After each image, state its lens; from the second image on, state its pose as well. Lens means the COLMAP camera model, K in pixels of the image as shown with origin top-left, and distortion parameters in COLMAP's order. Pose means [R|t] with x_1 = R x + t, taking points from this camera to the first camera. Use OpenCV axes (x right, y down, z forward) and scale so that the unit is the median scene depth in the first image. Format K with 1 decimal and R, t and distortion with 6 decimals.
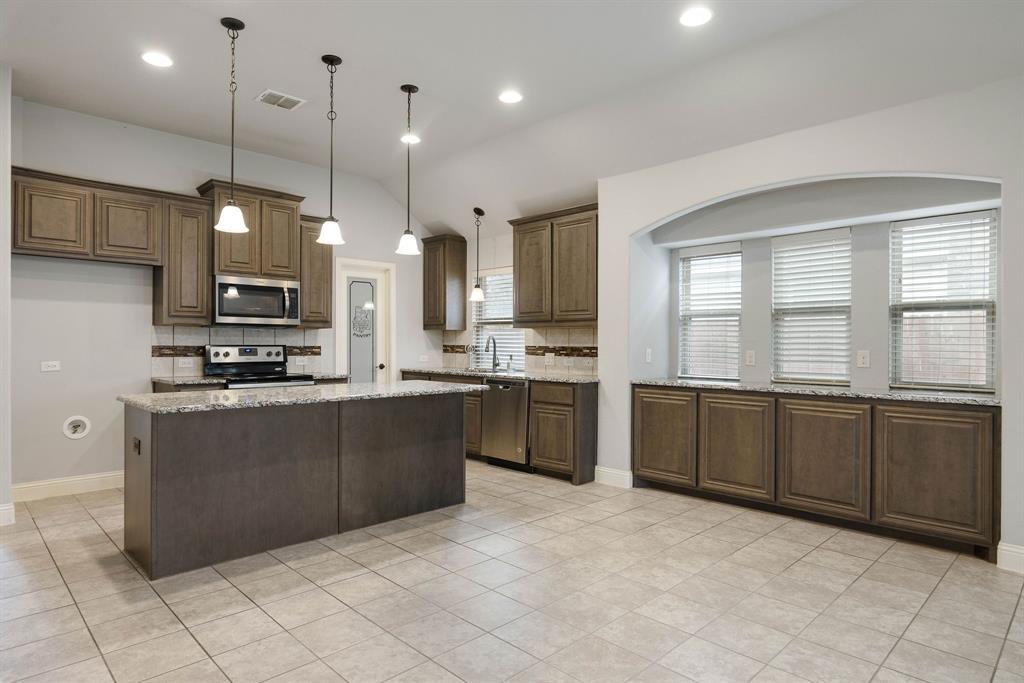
lens RADIAL K [[591.3, 0, 503.0], [0, 591.3, 345.9], [0, 0, 1]] dist [0.000695, -0.001582]
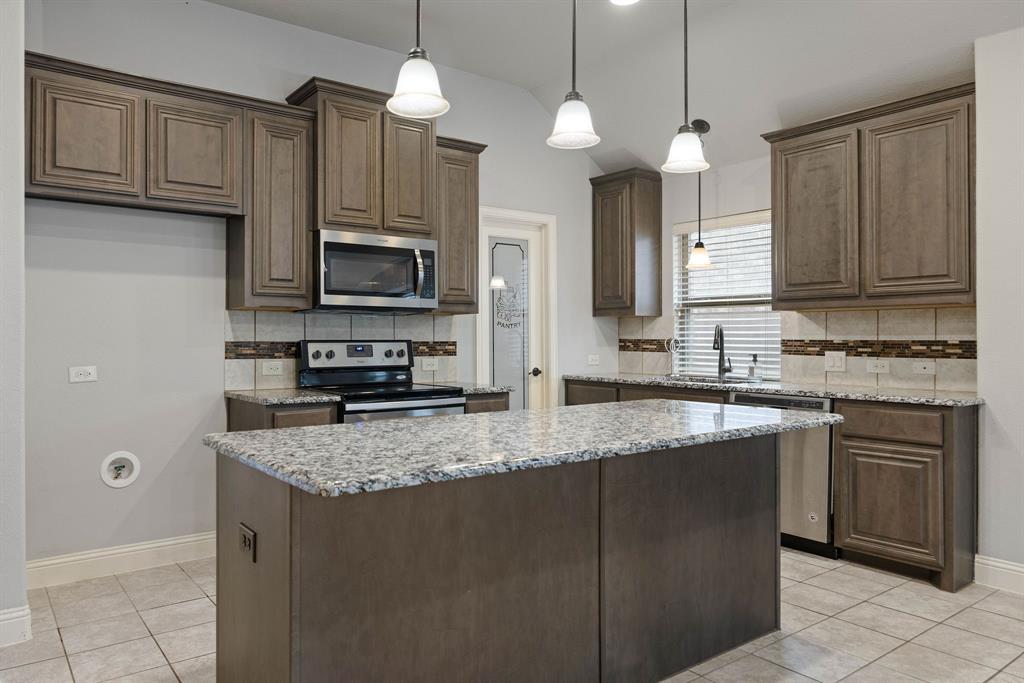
lens RADIAL K [[706.0, 0, 467.0], [0, 706.0, 339.3], [0, 0, 1]] dist [-0.000310, 0.002495]
pose [[0.989288, -0.004684, -0.145905, -0.215833], [0.004203, 0.999985, -0.003606, 0.001013], [0.145919, 0.002954, 0.989292, 0.271012]]
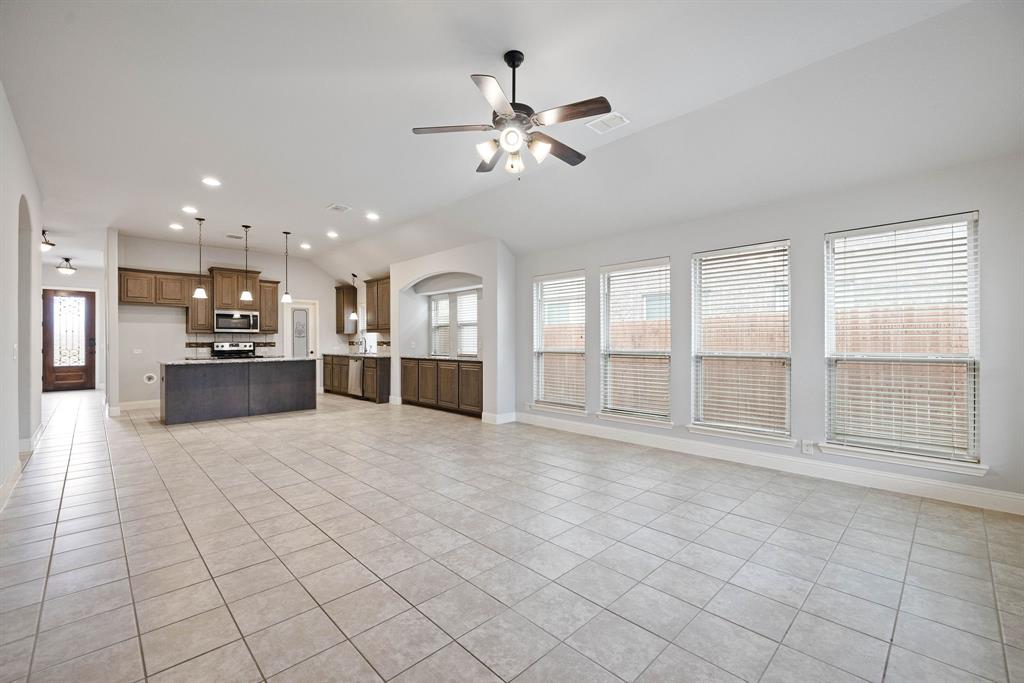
lens RADIAL K [[438.4, 0, 508.9], [0, 438.4, 344.2], [0, 0, 1]] dist [0.000890, 0.000084]
pose [[0.999961, -0.008768, 0.001085, 0.592784], [0.008765, 0.999956, 0.003235, 0.010997], [-0.001113, -0.003225, 0.999994, -0.618428]]
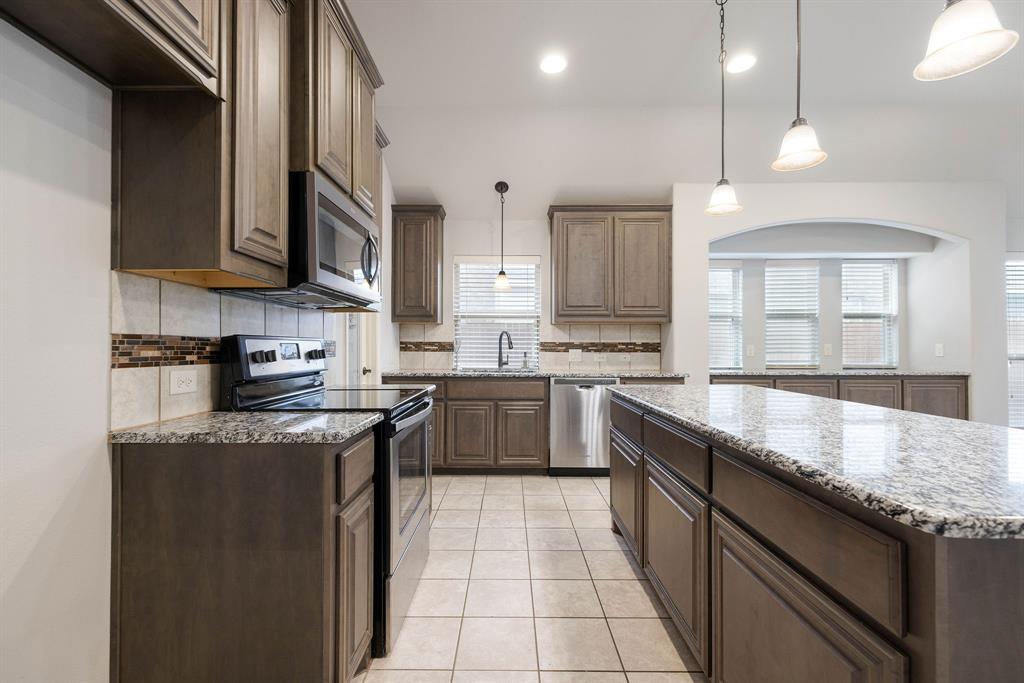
lens RADIAL K [[438.4, 0, 508.9], [0, 438.4, 344.2], [0, 0, 1]] dist [0.000890, 0.000084]
pose [[0.697847, -0.000244, 0.716246, -0.599617], [0.005073, 0.999977, -0.004603, 0.007460], [-0.716228, 0.006846, 0.697832, 0.661223]]
